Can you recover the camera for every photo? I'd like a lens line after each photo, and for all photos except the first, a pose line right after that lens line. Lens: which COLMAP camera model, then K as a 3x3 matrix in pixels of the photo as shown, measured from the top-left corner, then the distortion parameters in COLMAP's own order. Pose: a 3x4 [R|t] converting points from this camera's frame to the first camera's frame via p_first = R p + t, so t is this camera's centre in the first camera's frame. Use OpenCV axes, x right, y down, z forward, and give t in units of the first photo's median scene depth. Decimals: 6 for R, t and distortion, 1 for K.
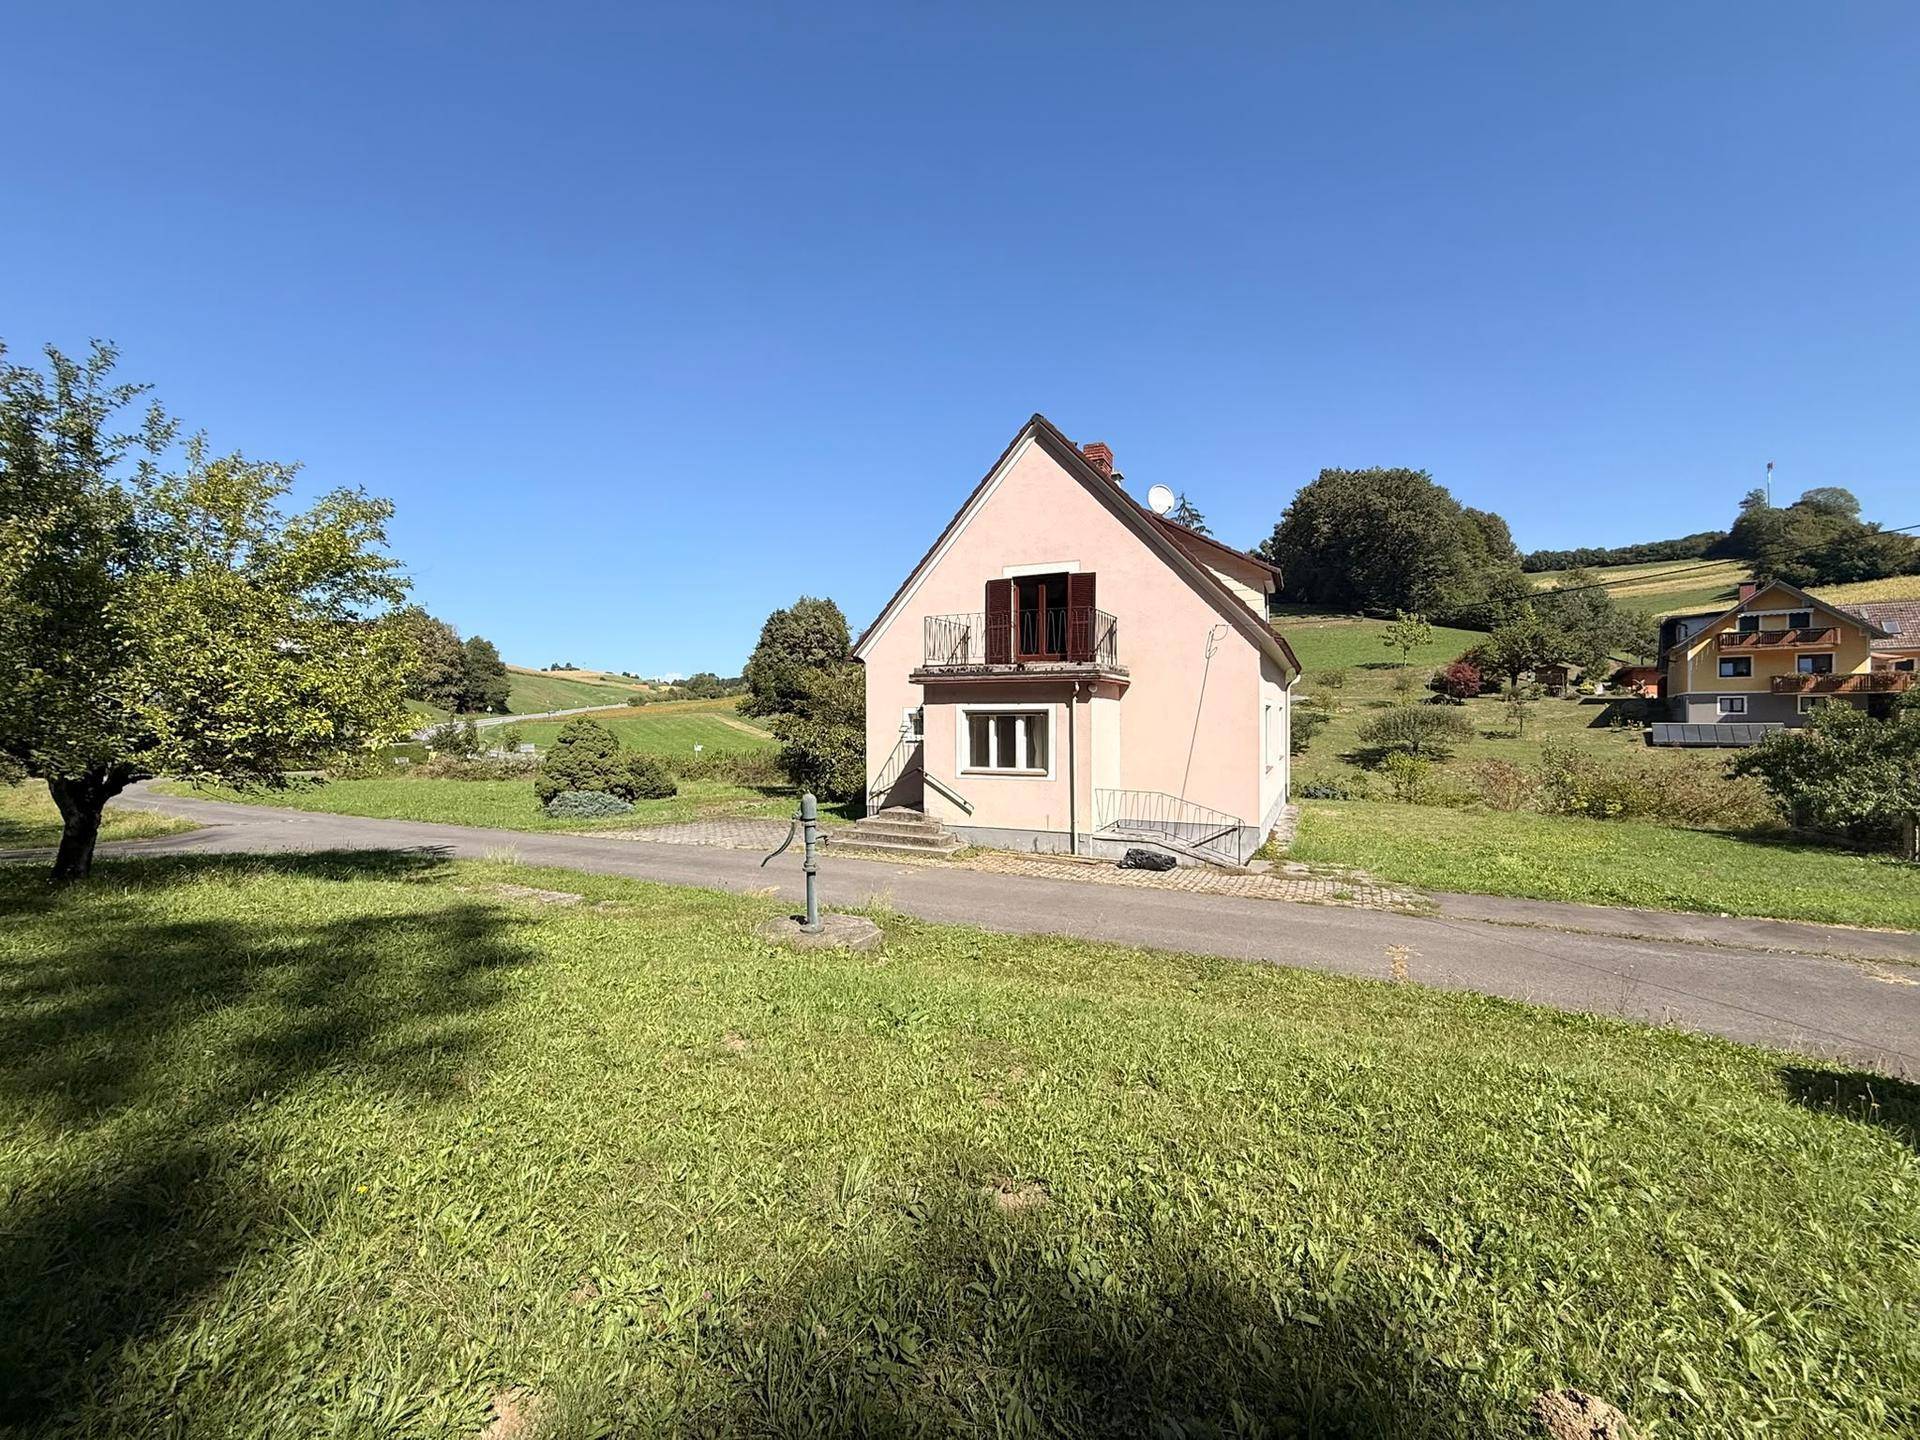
lens RADIAL K [[767.9, 0, 955.6], [0, 767.9, 714.9], [0, 0, 1]] dist [-0.001143, 0.000242]
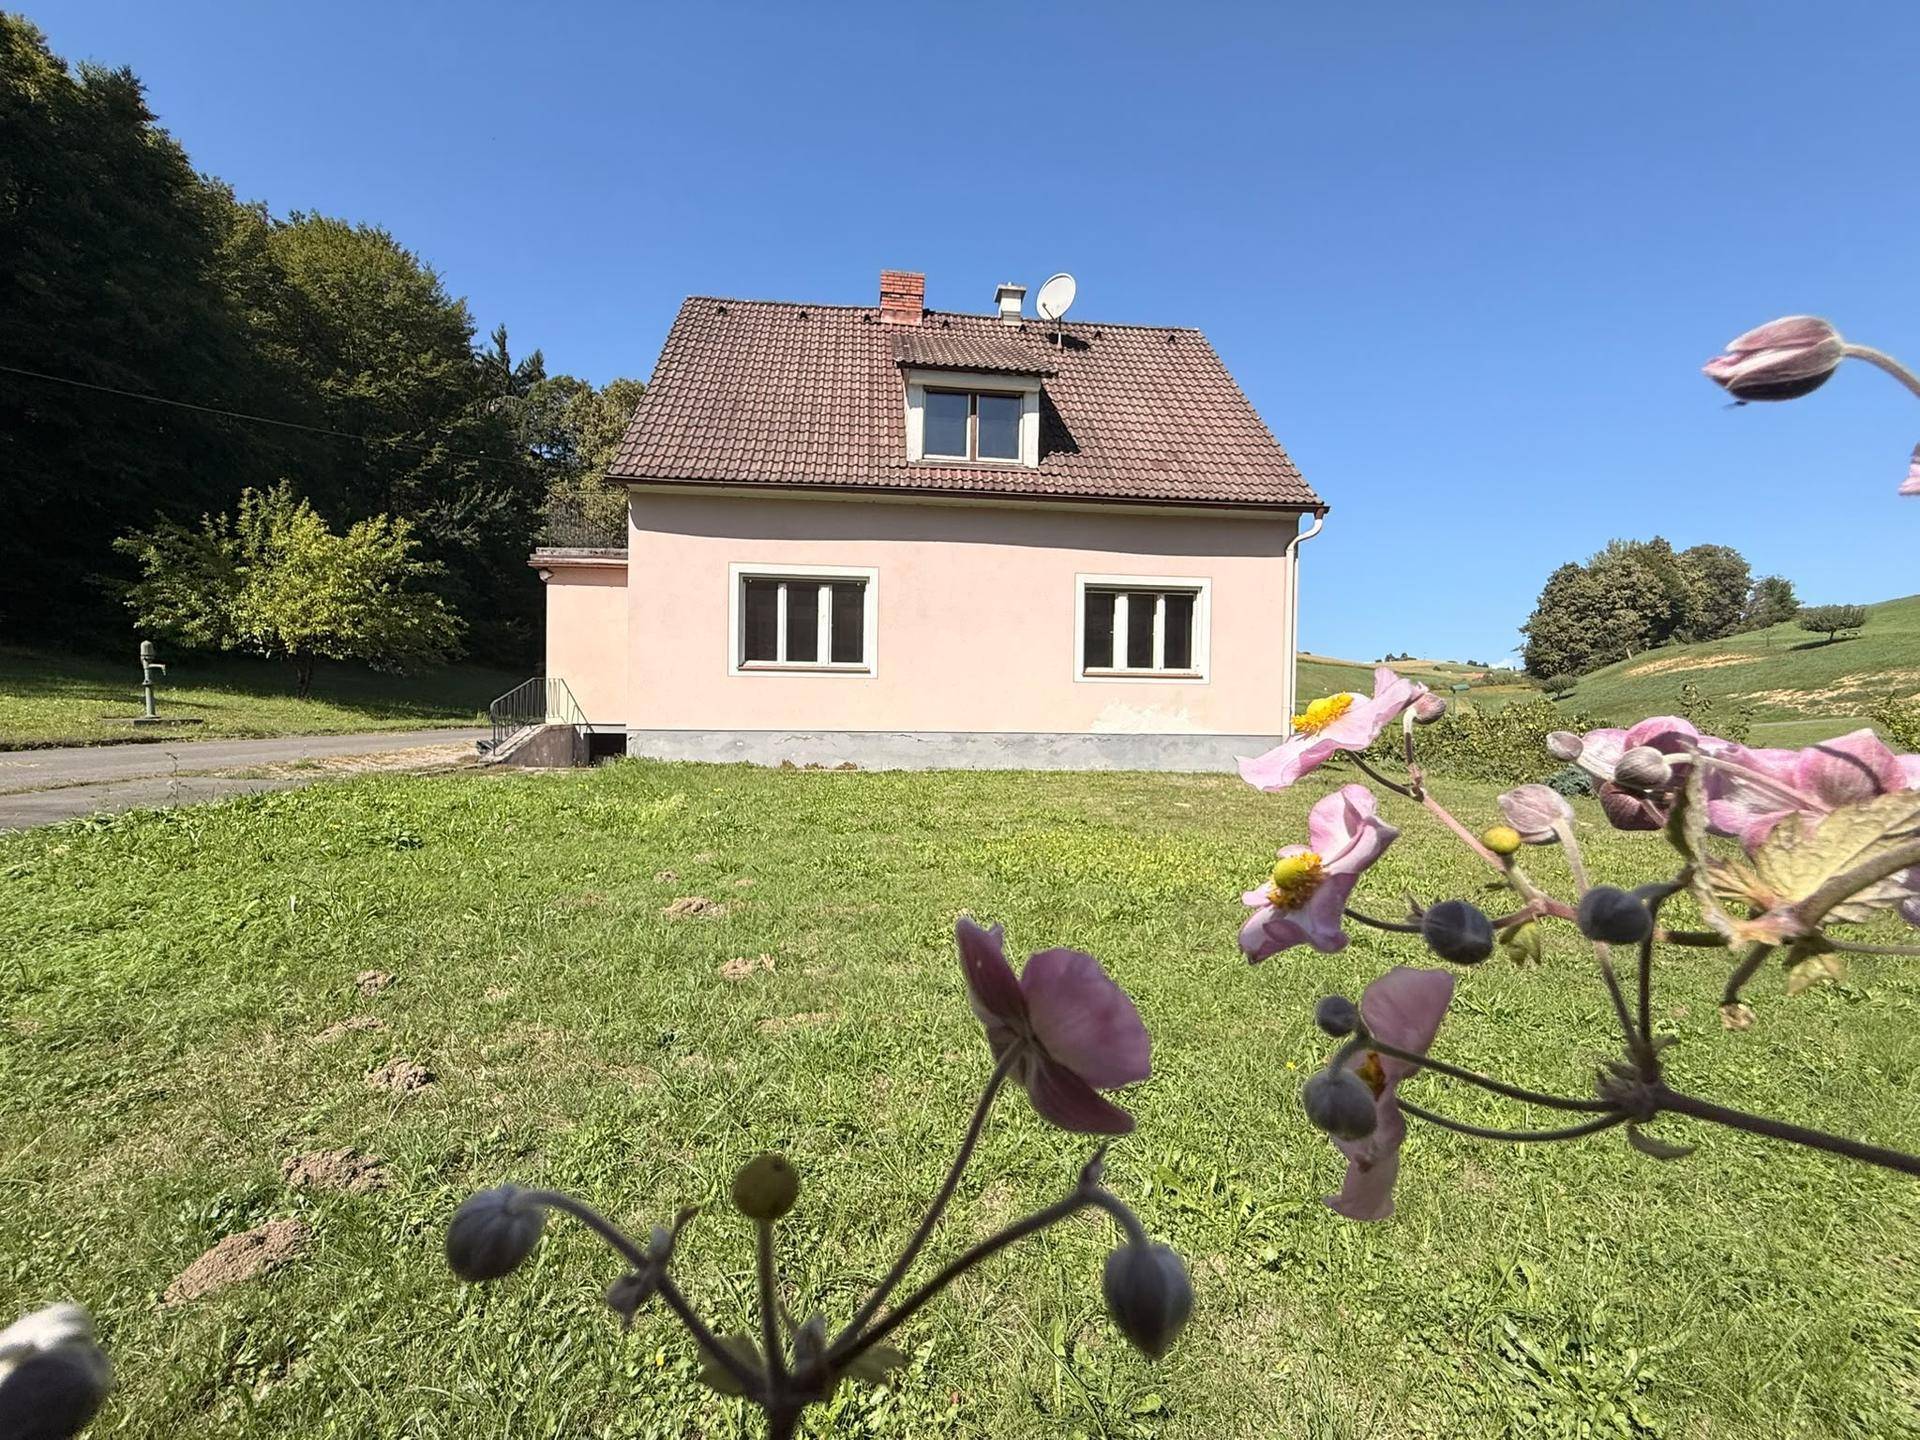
lens RADIAL K [[767.9, 0, 956.7], [0, 767.9, 722.7], [0, 0, 1]] dist [-0.001143, 0.000242]
pose [[0.530254, 0.029840, -0.847313, 0.242872], [-0.013098, 0.999549, 0.027004, 0.022587], [0.847737, -0.003221, 0.530406, 0.172716]]
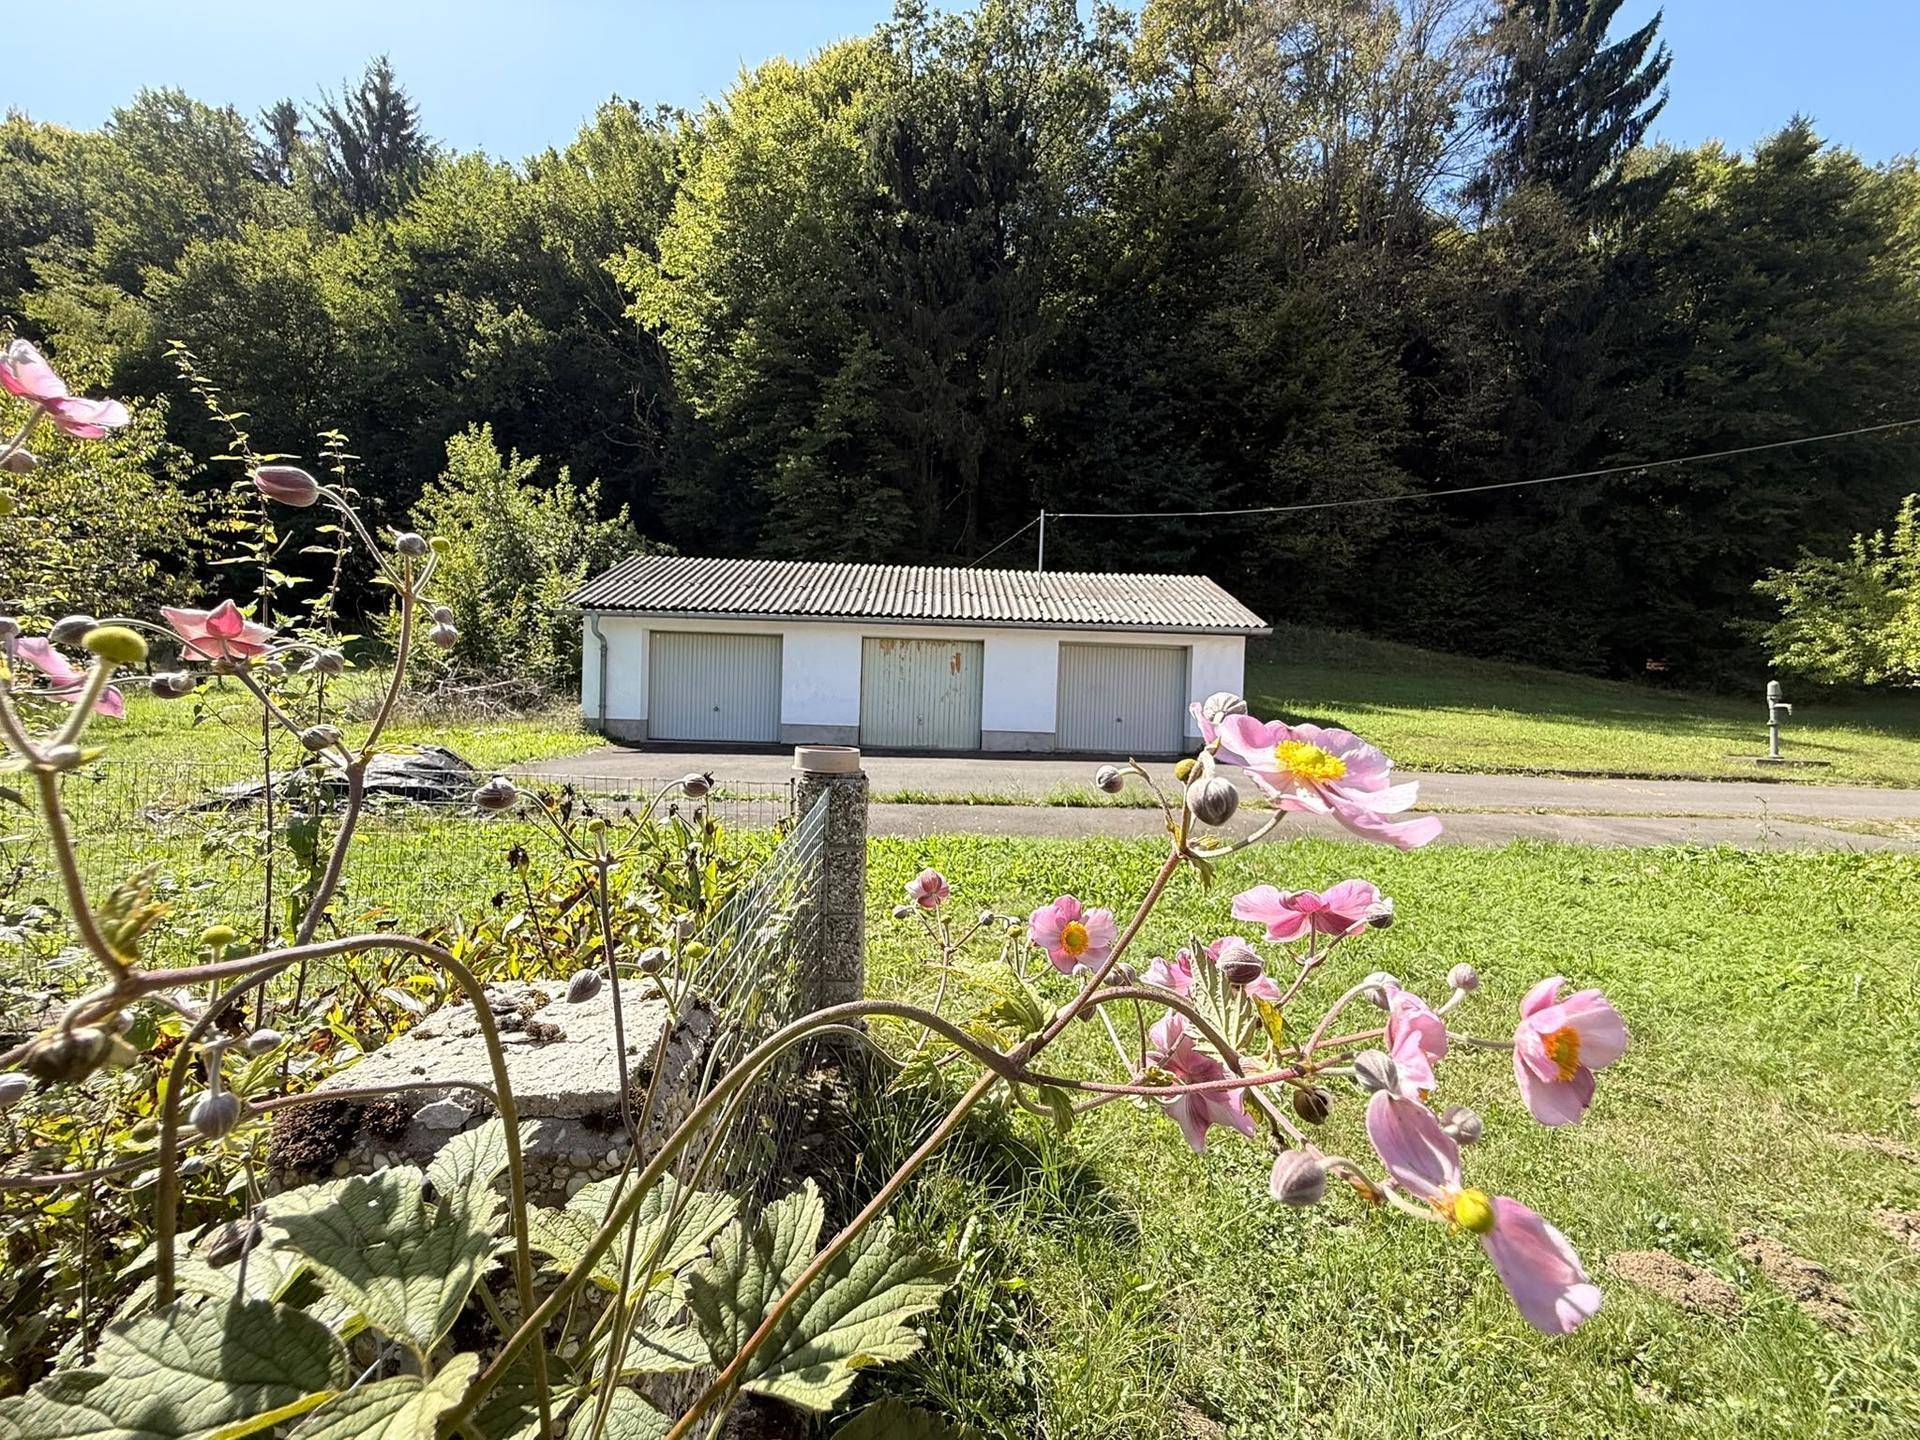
lens RADIAL K [[767.9, 0, 944.2], [0, 767.9, 711.8], [0, 0, 1]] dist [-0.001143, 0.000242]
pose [[-0.885839, -0.021070, -0.463513, 0.245140], [-0.028725, 0.999543, 0.009461, 0.021700], [0.463102, 0.021695, -0.886039, 0.178027]]
